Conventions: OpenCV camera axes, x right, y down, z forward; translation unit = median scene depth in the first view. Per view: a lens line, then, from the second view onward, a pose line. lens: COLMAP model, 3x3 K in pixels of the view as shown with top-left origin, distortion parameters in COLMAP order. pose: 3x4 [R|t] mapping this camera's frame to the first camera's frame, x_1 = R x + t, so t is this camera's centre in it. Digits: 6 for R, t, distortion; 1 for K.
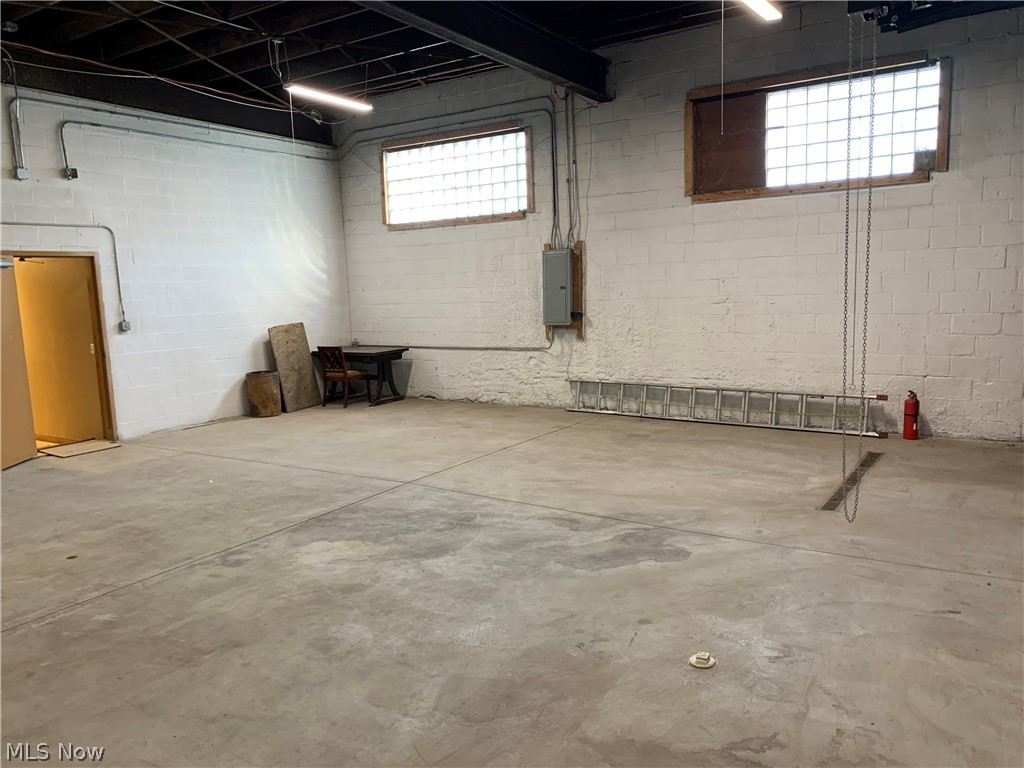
lens RADIAL K [[806.6, 0, 512.0], [0, 806.6, 384.0], [0, 0, 1]] dist [0.046223, -0.052166]
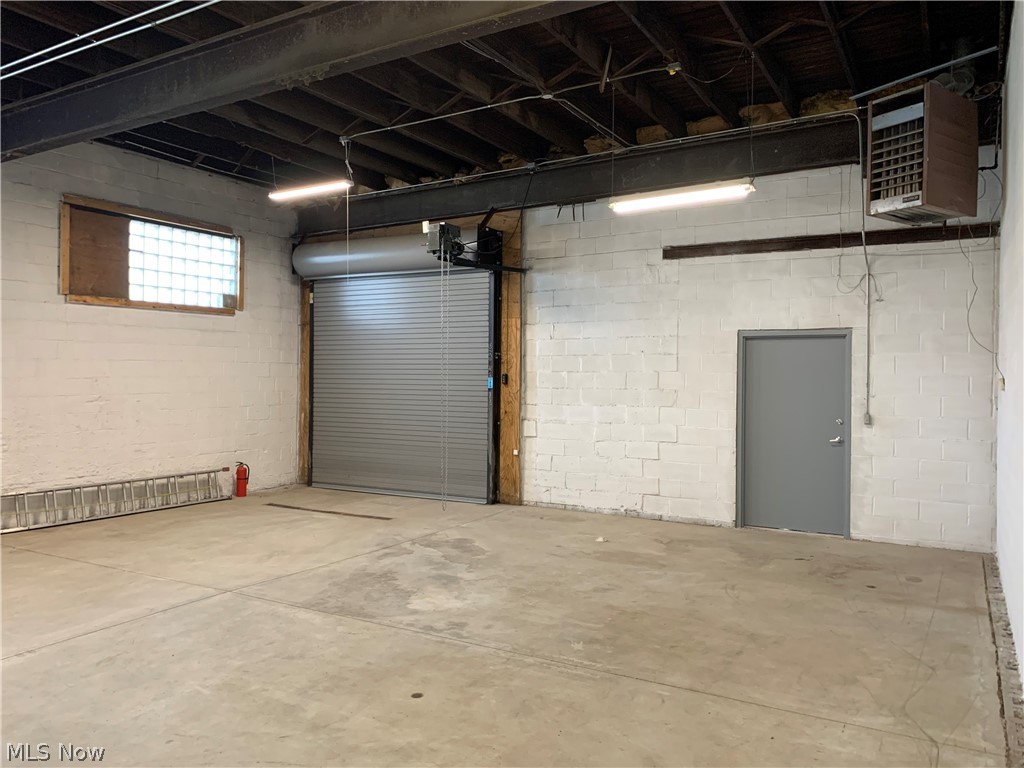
lens RADIAL K [[806.6, 0, 512.0], [0, 806.6, 384.0], [0, 0, 1]] dist [0.046223, -0.052166]
pose [[-0.101499, 0.020537, 0.994624, -1.198299], [0.124379, 0.992204, -0.007794, -0.069142], [-0.987030, 0.122919, -0.103262, 0.834712]]
